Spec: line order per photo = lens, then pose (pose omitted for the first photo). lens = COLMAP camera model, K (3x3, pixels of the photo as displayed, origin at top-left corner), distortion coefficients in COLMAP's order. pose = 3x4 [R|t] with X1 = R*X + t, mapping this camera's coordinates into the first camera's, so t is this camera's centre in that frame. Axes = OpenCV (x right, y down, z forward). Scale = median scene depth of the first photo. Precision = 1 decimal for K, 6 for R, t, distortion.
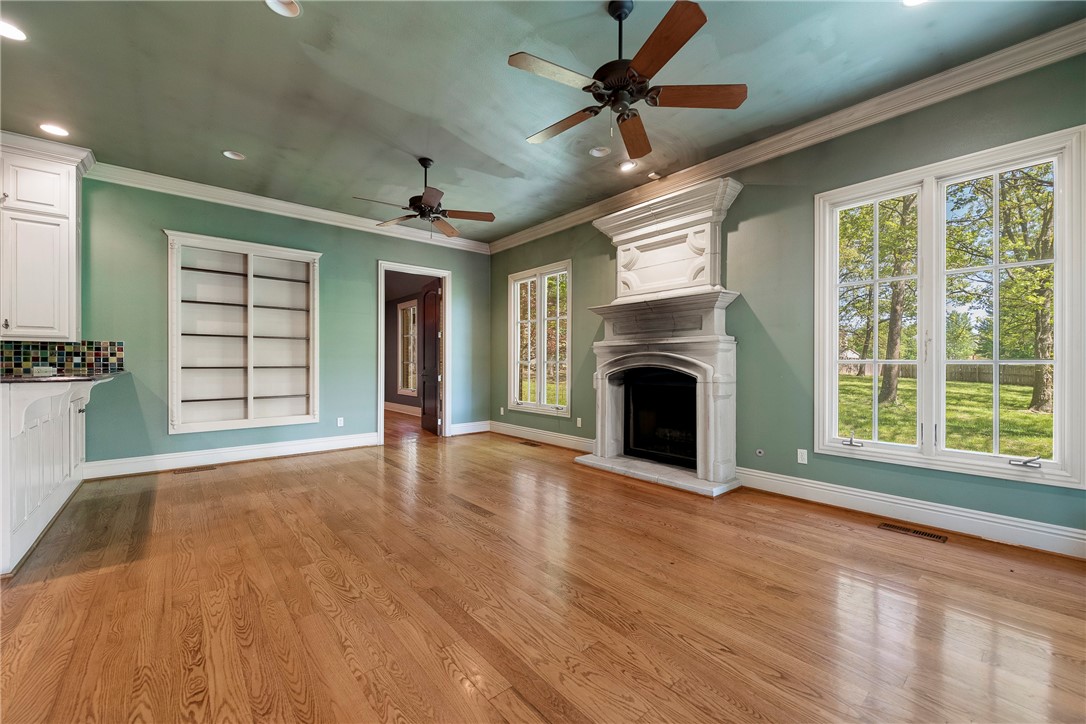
lens RADIAL K [[437.2, 0, 544.5], [0, 437.2, 364.9], [0, 0, 1]] dist [-0.000918, -0.000187]
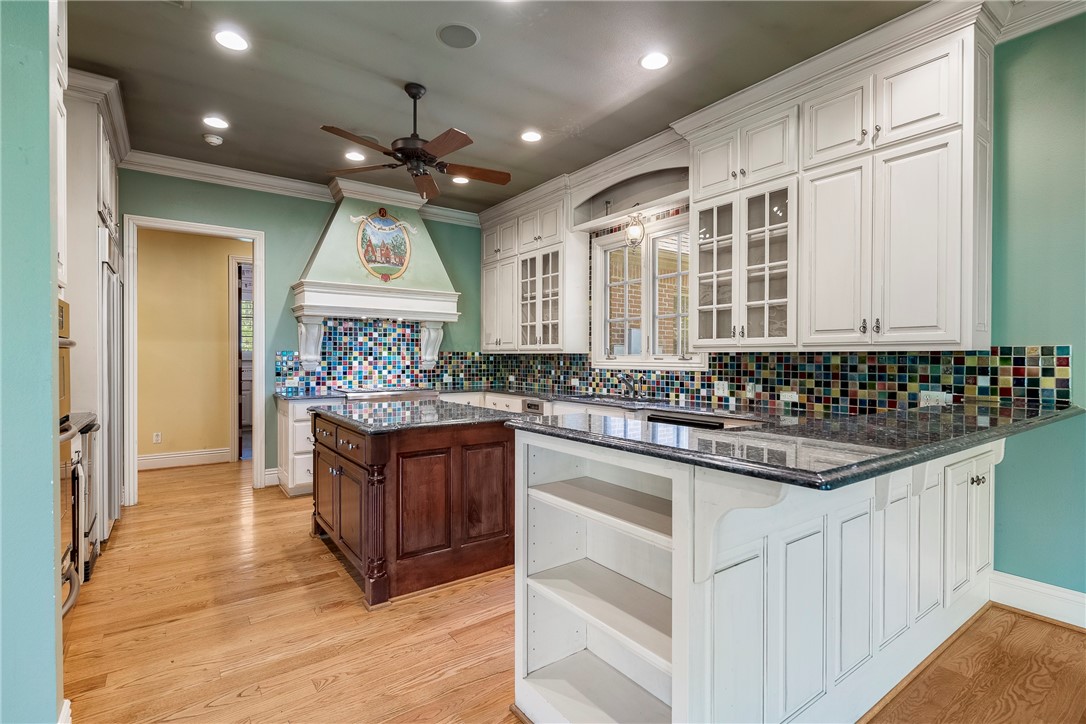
lens RADIAL K [[502.5, 0, 541.4], [0, 502.5, 359.8], [0, 0, 1]] dist [0.003546, -0.001385]
pose [[-0.073919, 0.002279, -0.997262, -0.388306], [-0.007036, 0.999971, 0.002806, -0.036871], [0.997239, 0.007224, -0.073900, 0.484417]]
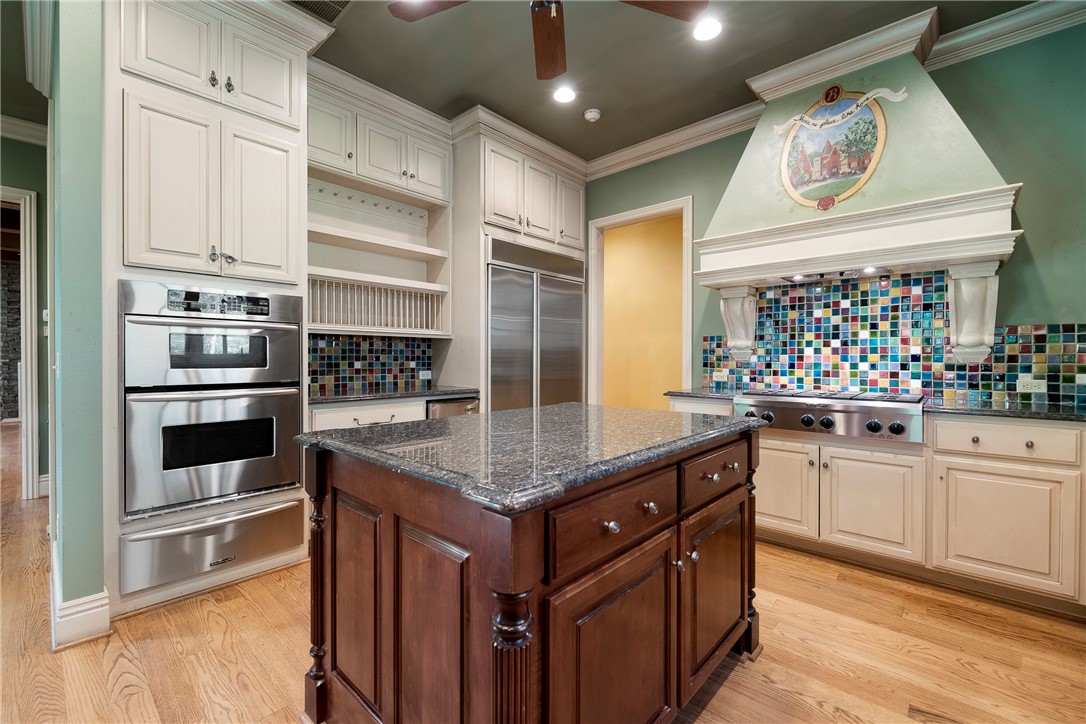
lens RADIAL K [[462.1, 0, 545.5], [0, 462.1, 356.5], [0, 0, 1]] dist [0.001906, -0.001756]
pose [[-0.990818, -0.001665, -0.135193, -1.130187], [-0.002506, 0.999979, 0.006049, -0.014767], [0.135180, 0.006333, -0.990801, 0.618743]]
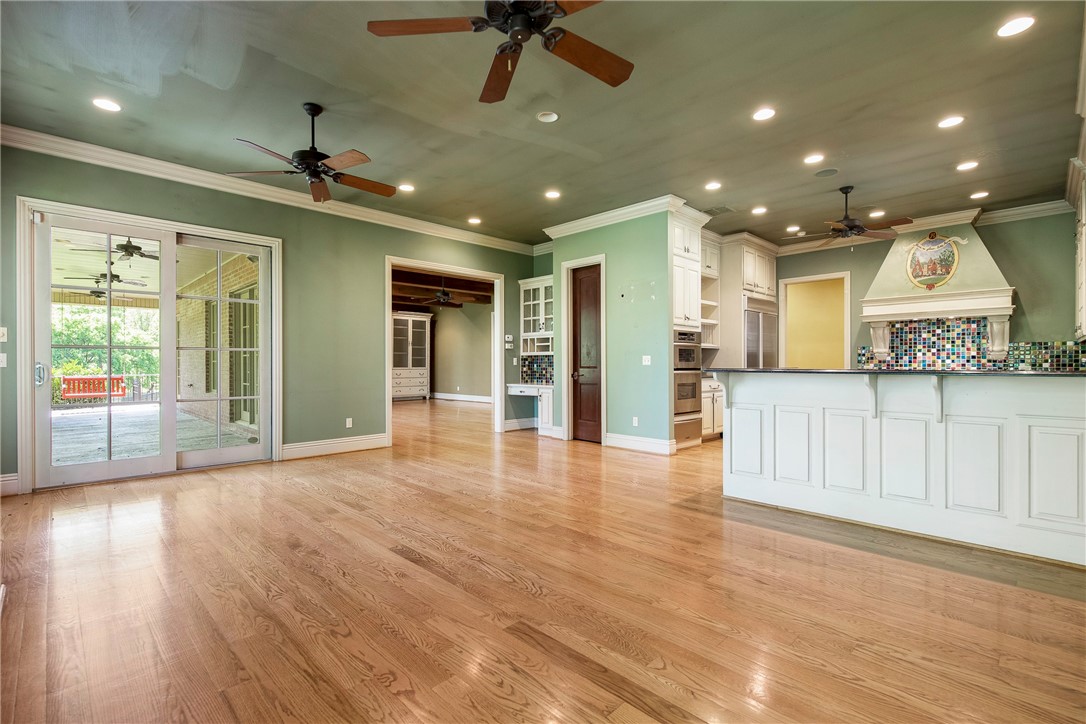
lens RADIAL K [[497.7, 0, 552.3], [0, 497.7, 359.1], [0, 0, 1]] dist [0.003316, 0.000133]
pose [[-0.995644, 0.001921, -0.093215, -0.252321], [0.002095, 0.999996, -0.001773, -0.002904], [0.093212, -0.001960, -0.995644, 1.500593]]
